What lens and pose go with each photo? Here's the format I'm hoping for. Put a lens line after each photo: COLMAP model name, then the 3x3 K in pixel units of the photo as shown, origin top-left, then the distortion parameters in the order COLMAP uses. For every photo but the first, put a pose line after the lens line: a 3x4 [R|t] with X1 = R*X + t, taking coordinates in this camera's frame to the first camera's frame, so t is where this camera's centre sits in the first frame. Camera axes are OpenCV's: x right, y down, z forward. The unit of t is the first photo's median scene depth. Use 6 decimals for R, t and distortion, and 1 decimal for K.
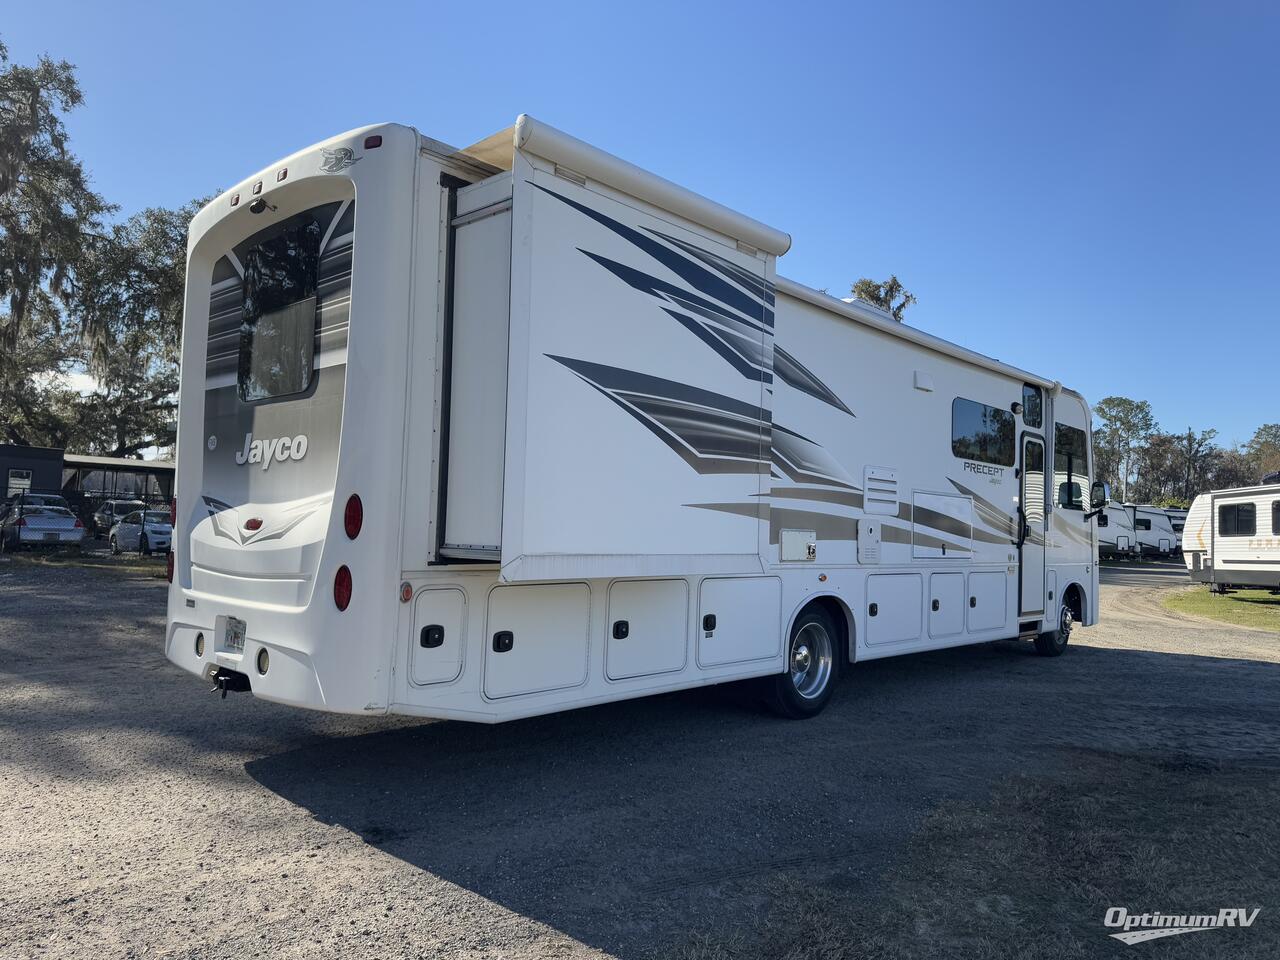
lens RADIAL K [[917.5, 0, 640.0], [0, 917.5, 480.0], [0, 0, 1]] dist [0.001184, -0.000859]
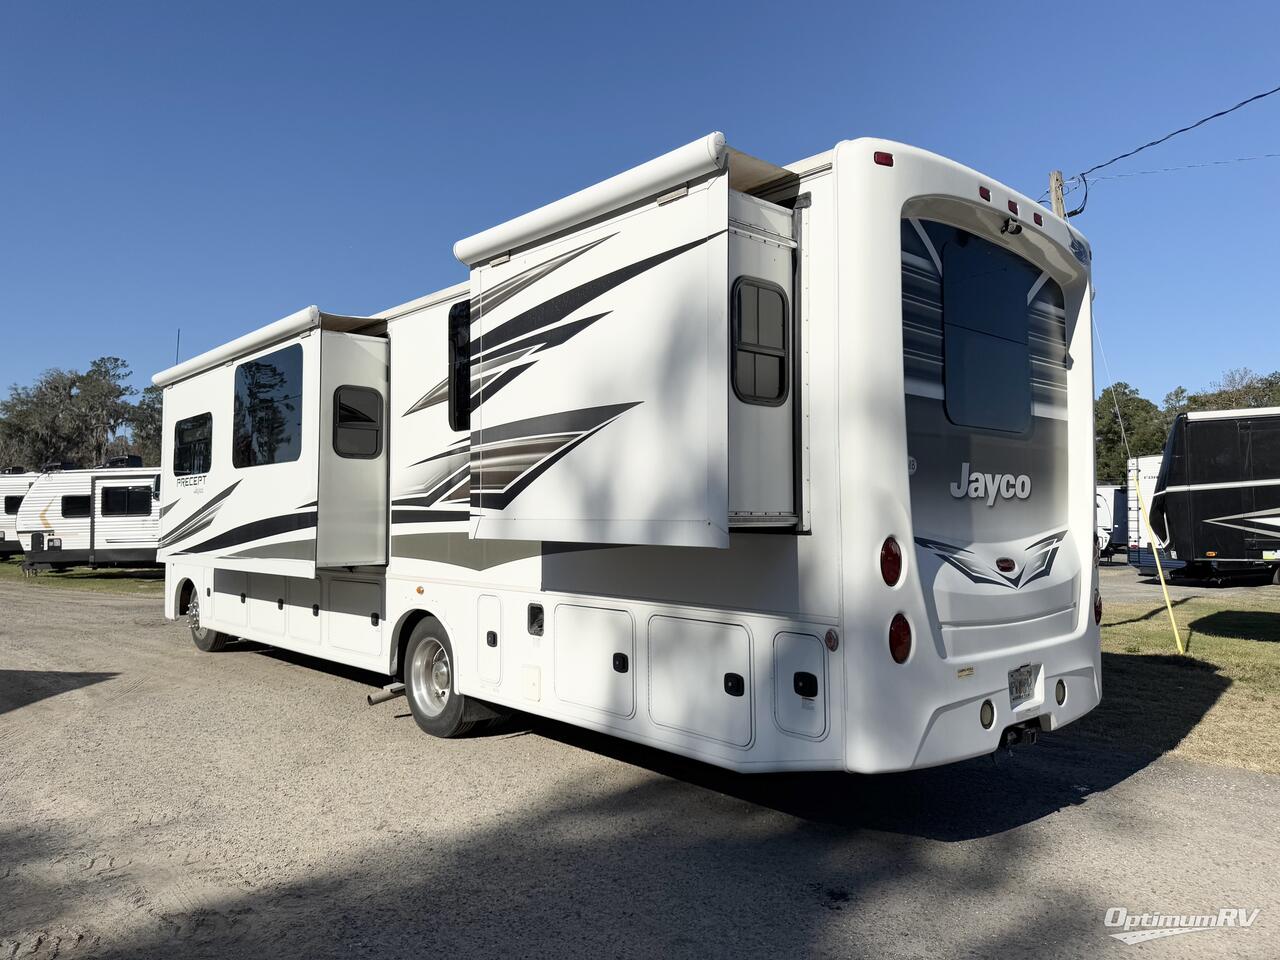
lens RADIAL K [[917.5, 0, 640.0], [0, 917.5, 480.0], [0, 0, 1]] dist [0.001184, -0.000859]
pose [[0.080132, 0.011223, 0.996721, -0.669963], [-0.051610, 0.998642, -0.007095, -0.006243], [-0.995447, -0.050872, 0.080602, 0.626915]]
